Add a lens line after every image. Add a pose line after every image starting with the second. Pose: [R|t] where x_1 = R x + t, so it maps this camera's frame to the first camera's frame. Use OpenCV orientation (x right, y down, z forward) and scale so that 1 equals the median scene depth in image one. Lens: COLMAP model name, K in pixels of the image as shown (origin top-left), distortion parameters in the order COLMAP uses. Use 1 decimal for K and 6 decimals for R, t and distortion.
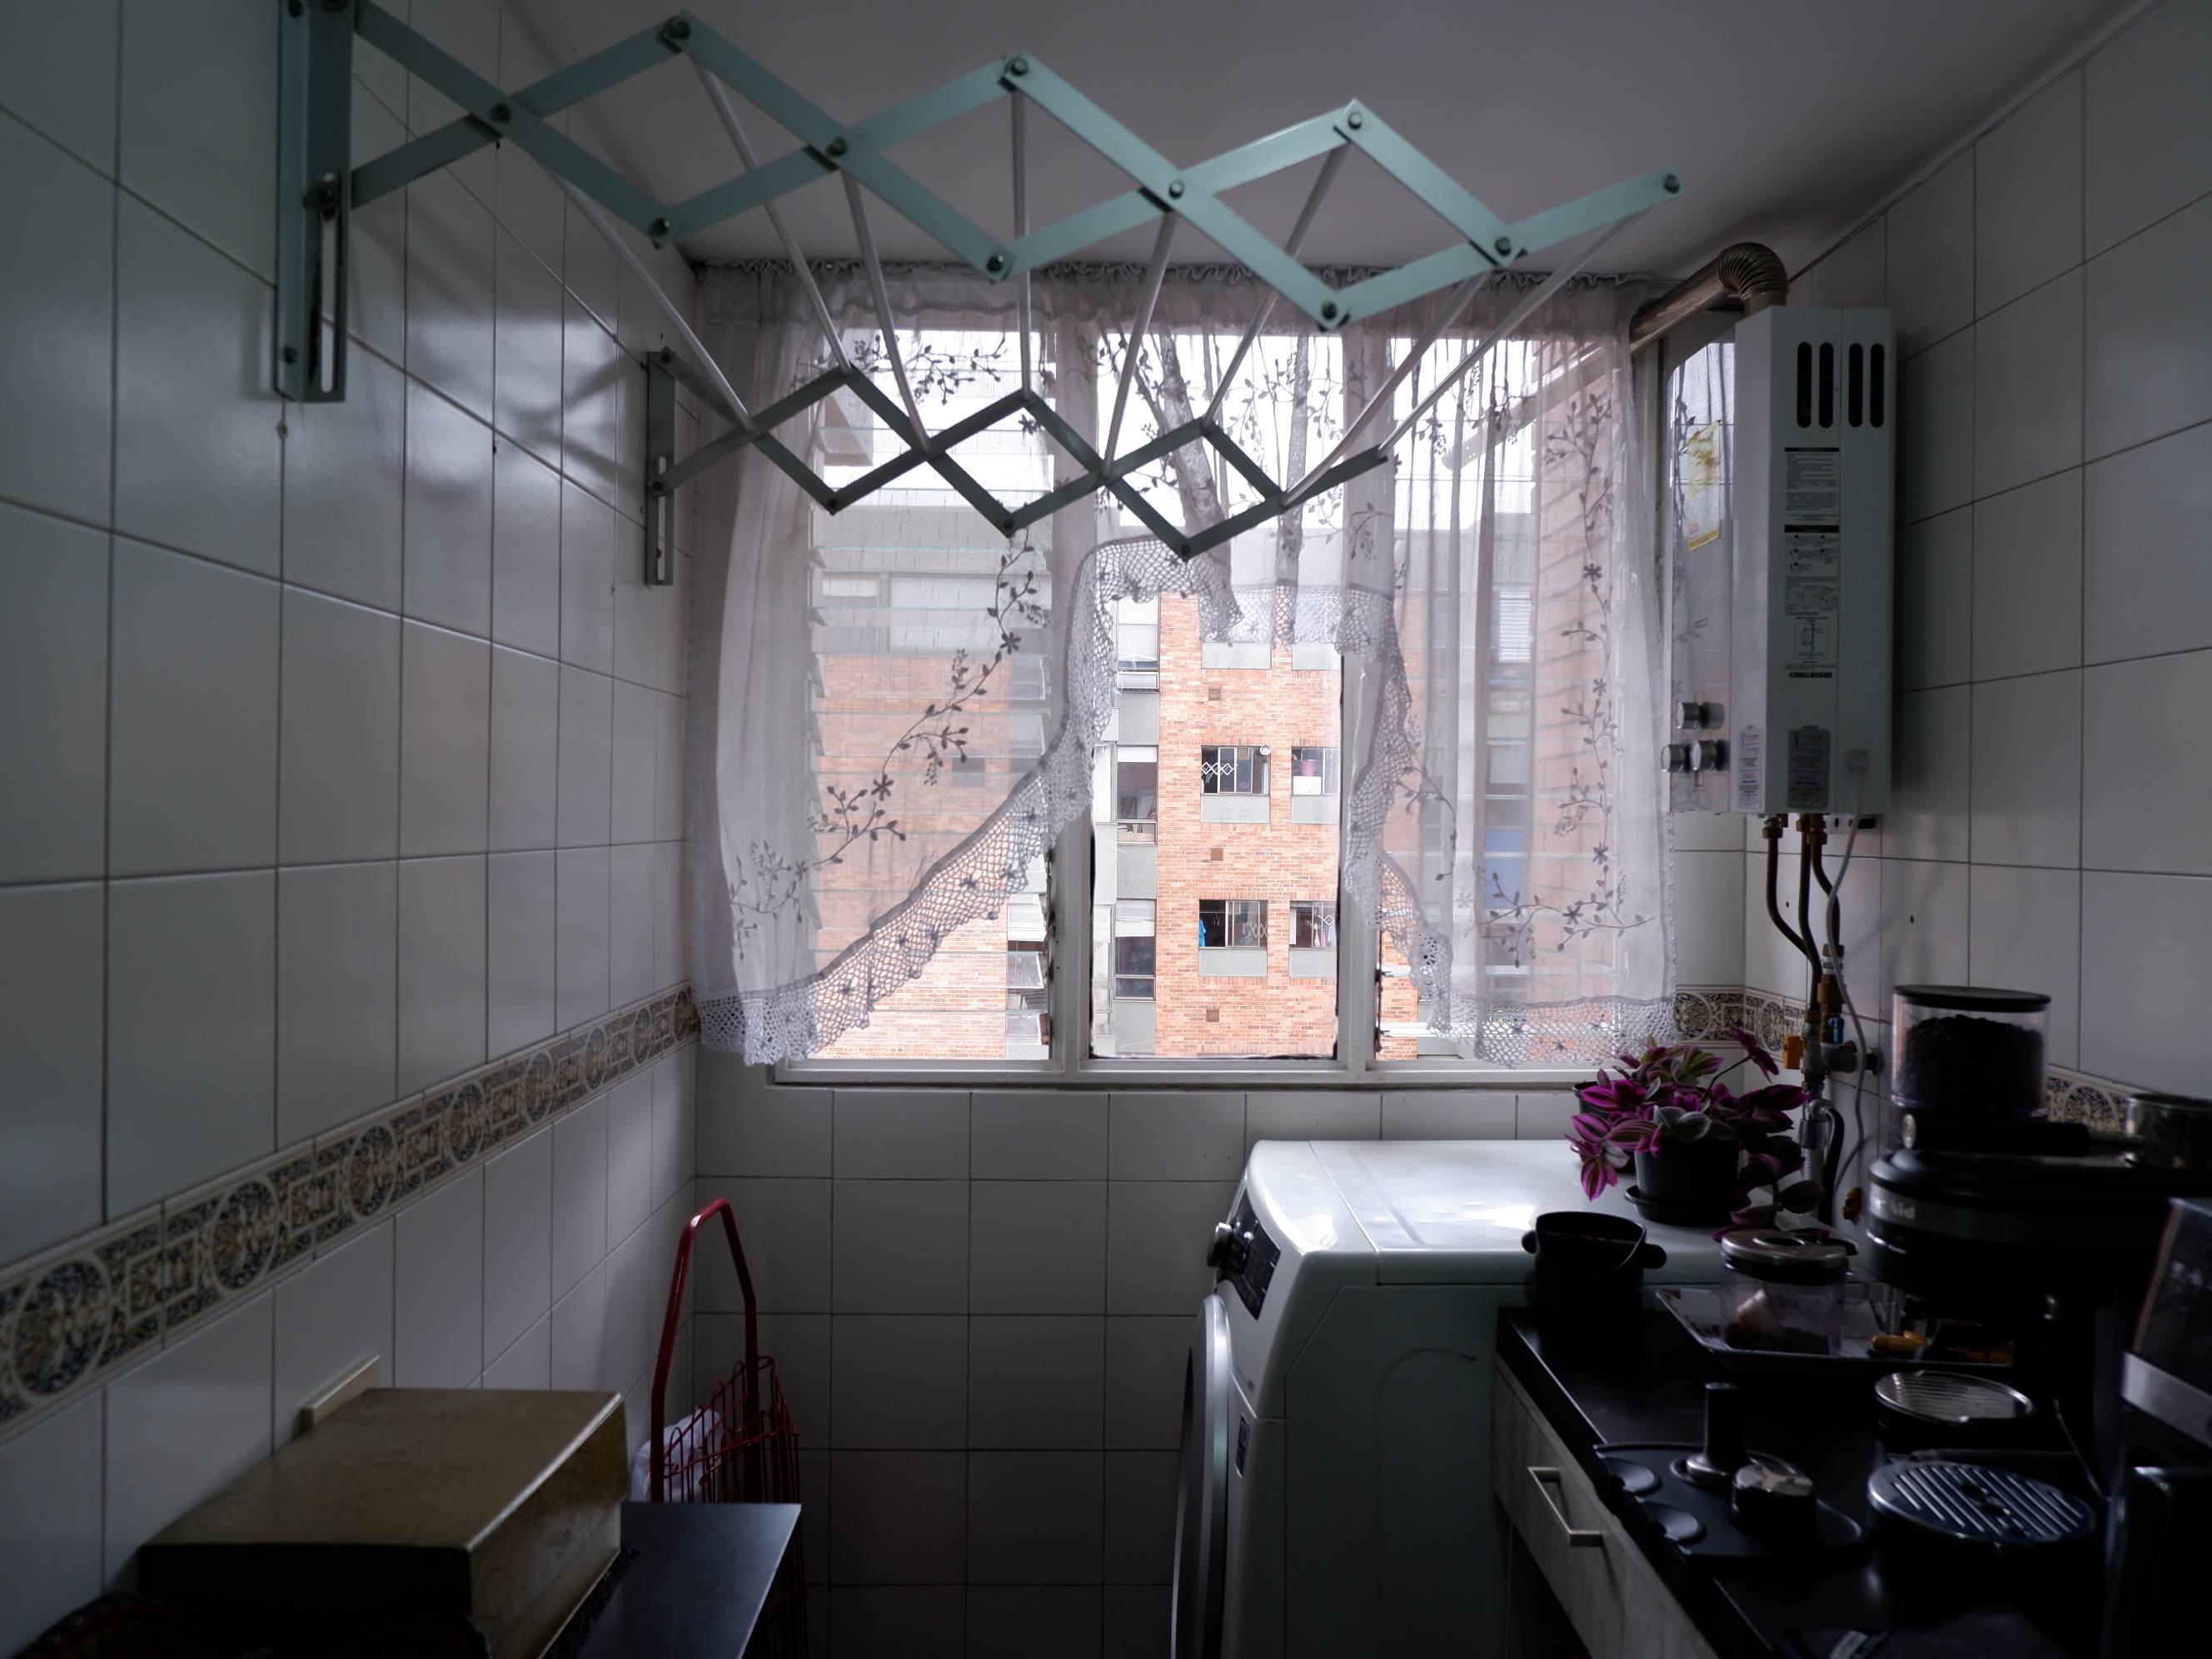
lens RADIAL K [[1661.7, 0, 1115.7], [0, 1661.7, 823.7], [0, 0, 1]] dist [-0.000164, 0.008940]
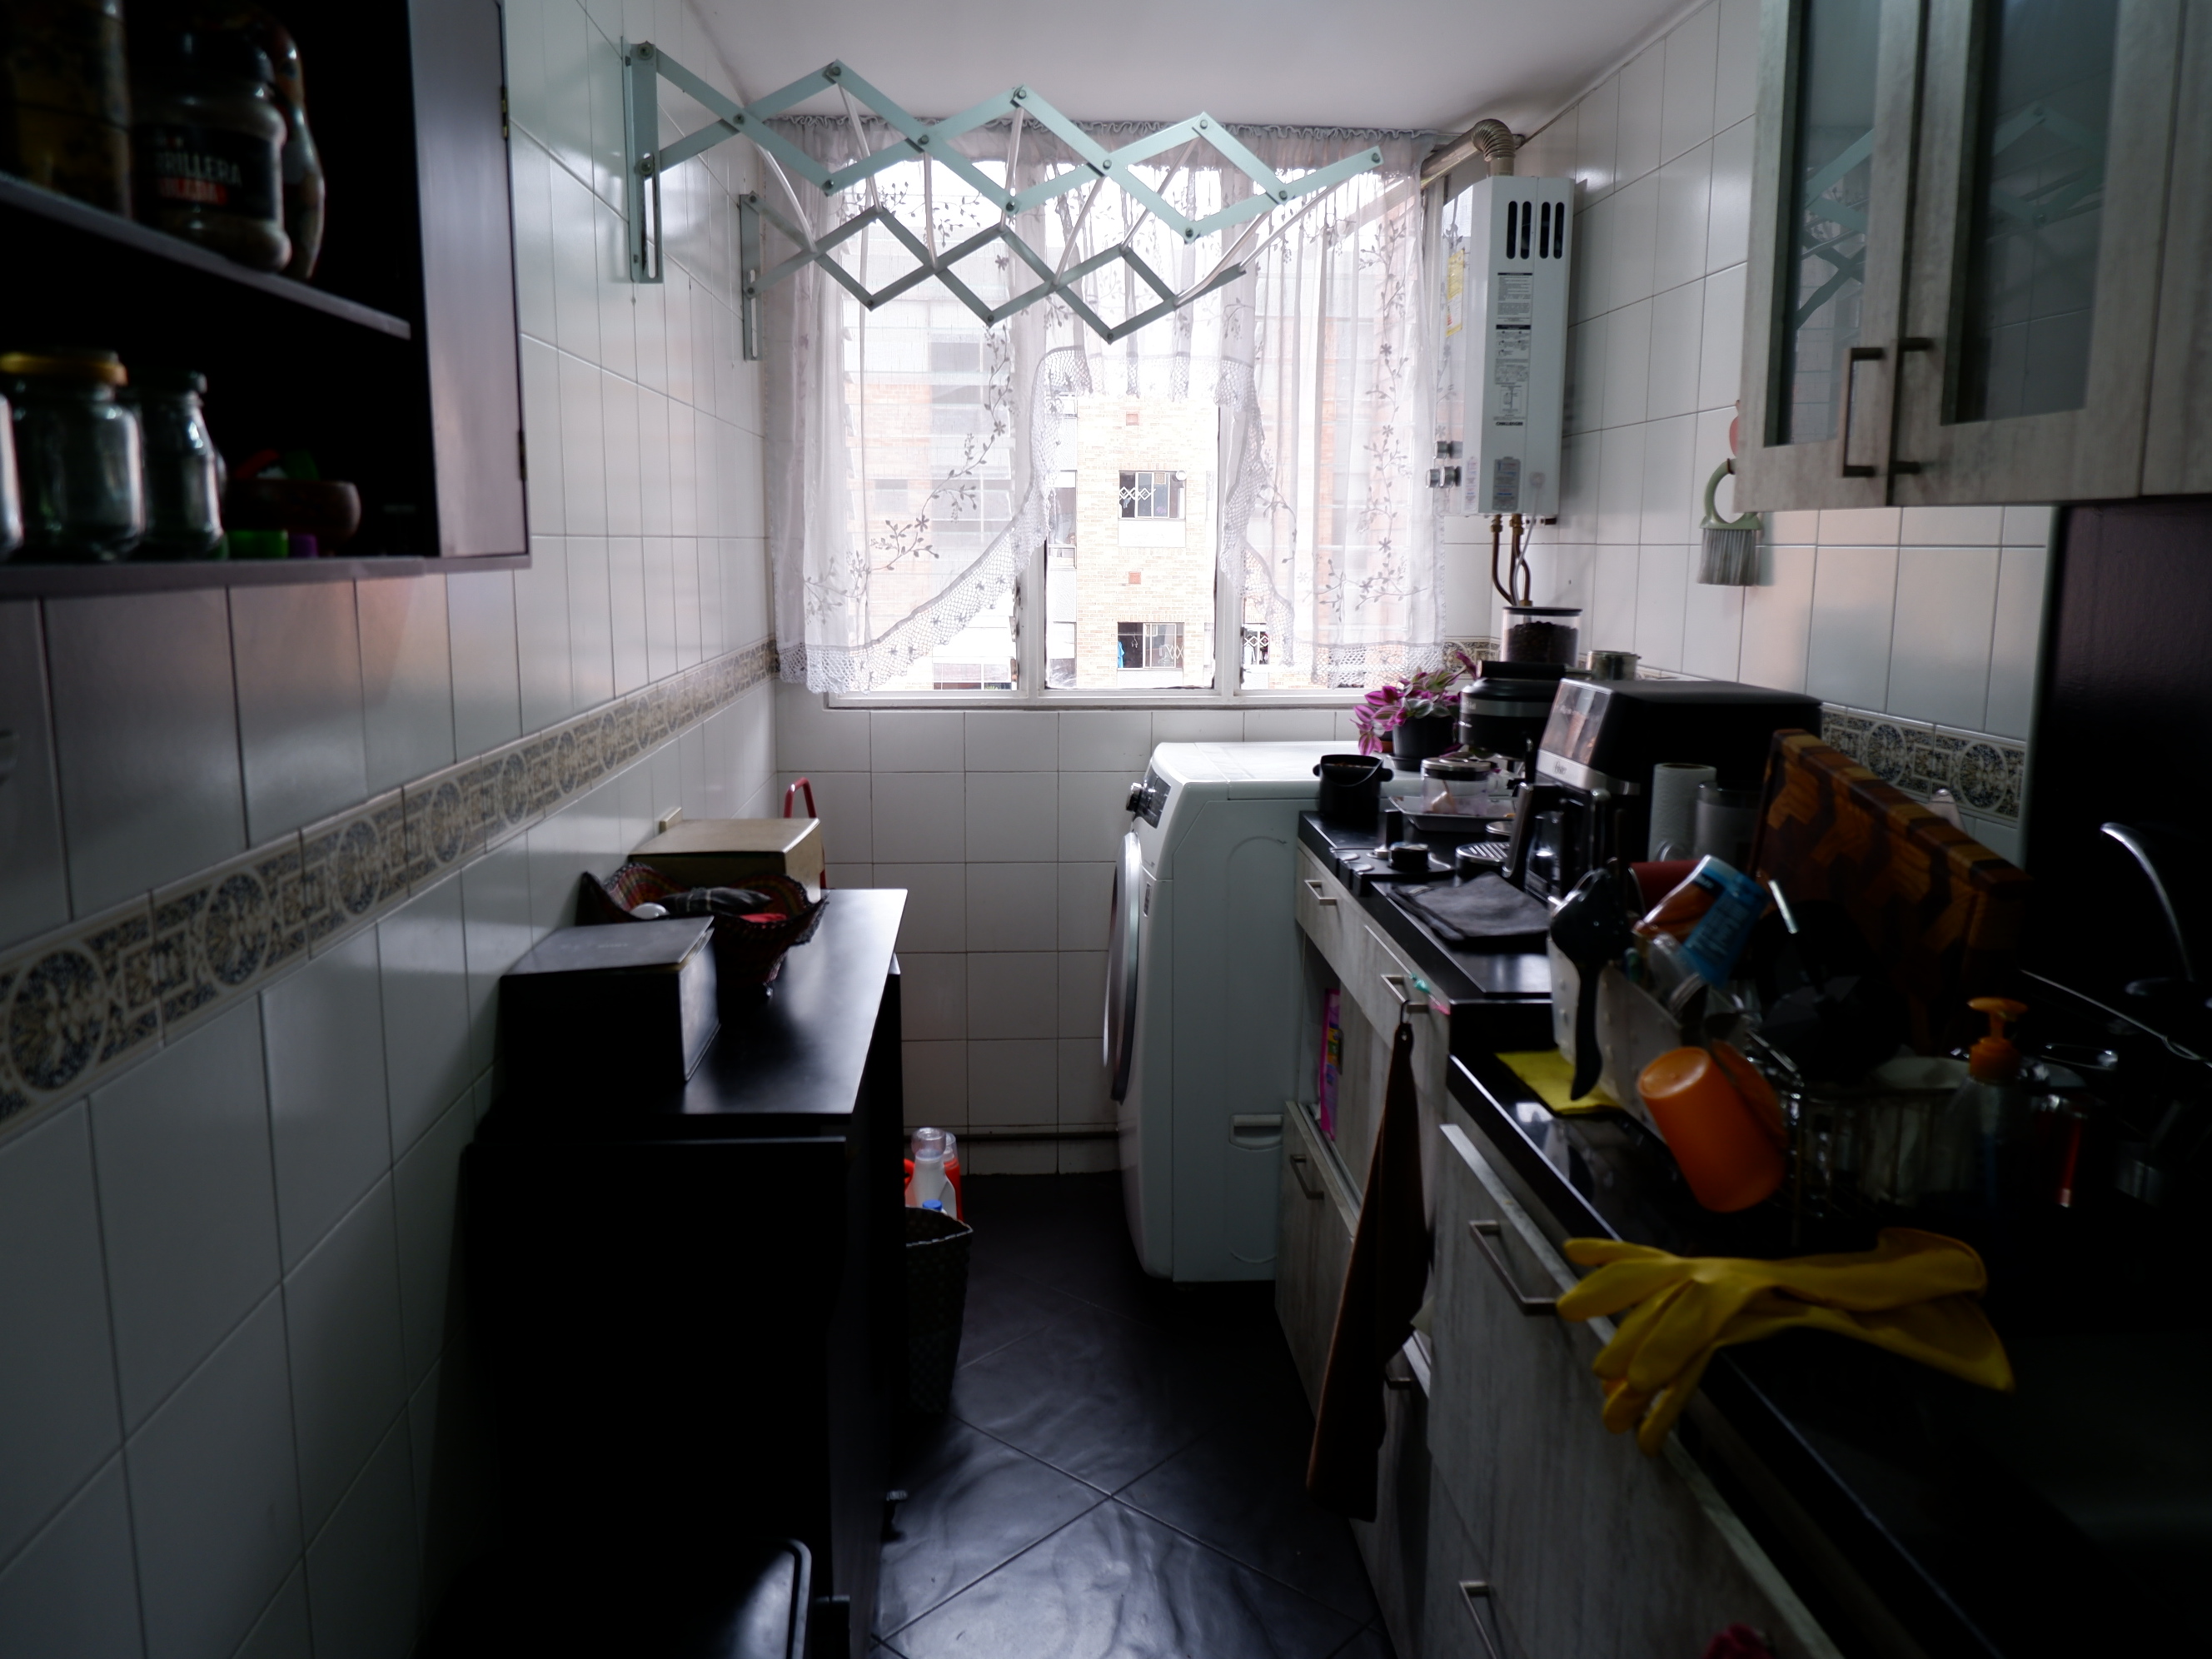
lens RADIAL K [[1661.7, 0, 1115.7], [0, 1661.7, 823.7], [0, 0, 1]] dist [-0.000164, 0.008940]
pose [[0.998776, -0.012319, 0.047911, -0.028678], [0.004407, 0.986803, 0.161865, 0.024475], [-0.049273, -0.161456, 0.985649, -0.522857]]
